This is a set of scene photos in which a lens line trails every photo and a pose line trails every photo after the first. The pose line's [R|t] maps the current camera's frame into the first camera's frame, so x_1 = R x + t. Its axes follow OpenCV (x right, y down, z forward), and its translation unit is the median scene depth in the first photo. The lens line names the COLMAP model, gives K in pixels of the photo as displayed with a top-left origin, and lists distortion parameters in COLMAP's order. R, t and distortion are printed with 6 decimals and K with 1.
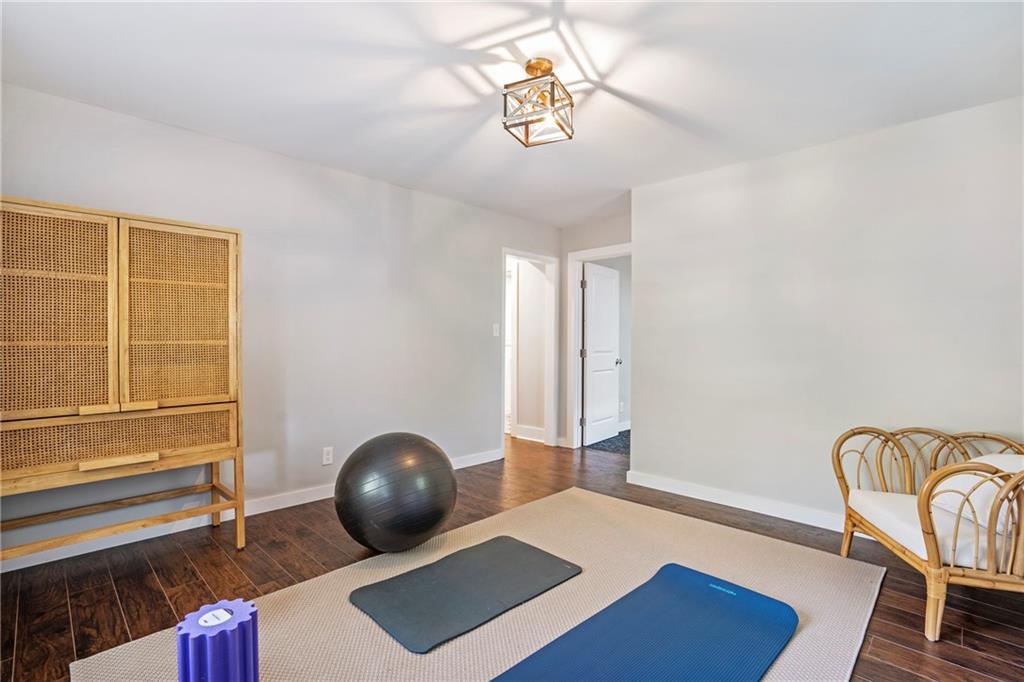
lens RADIAL K [[477.7, 0, 510.0], [0, 477.7, 344.7], [0, 0, 1]] dist [0.005460, 0.000755]
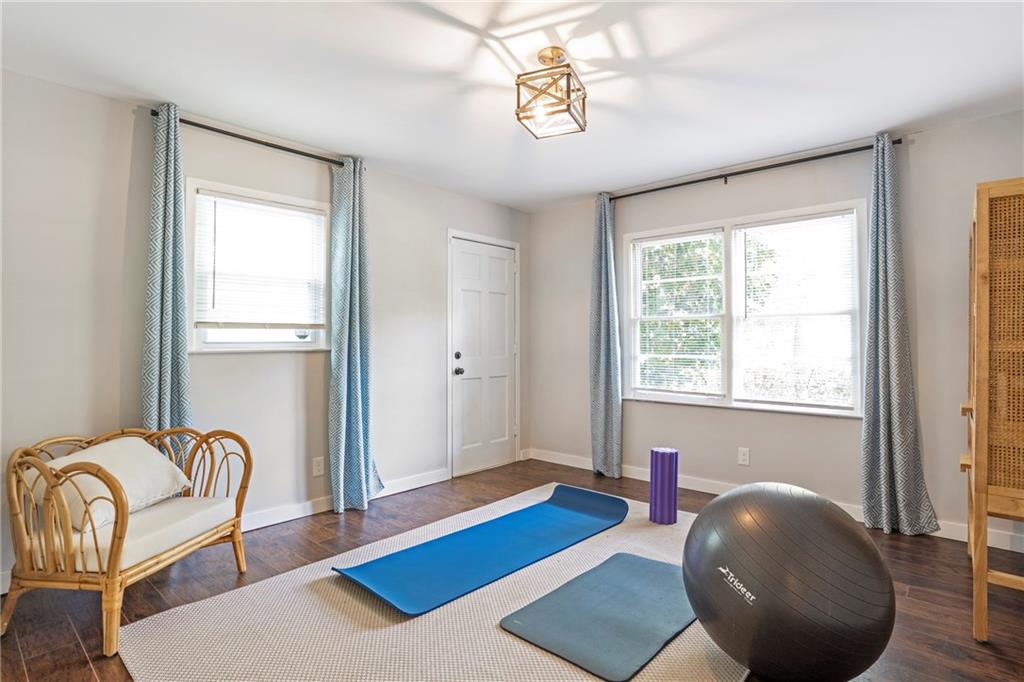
lens RADIAL K [[505.3, 0, 512.8], [0, 505.3, 341.1], [0, 0, 1]] dist [-0.022120, -0.000143]
pose [[-0.997832, -0.006912, -0.065453, 0.195884], [-0.007092, 0.999972, 0.002518, -0.009028], [0.065434, 0.002977, -0.997852, 1.948759]]
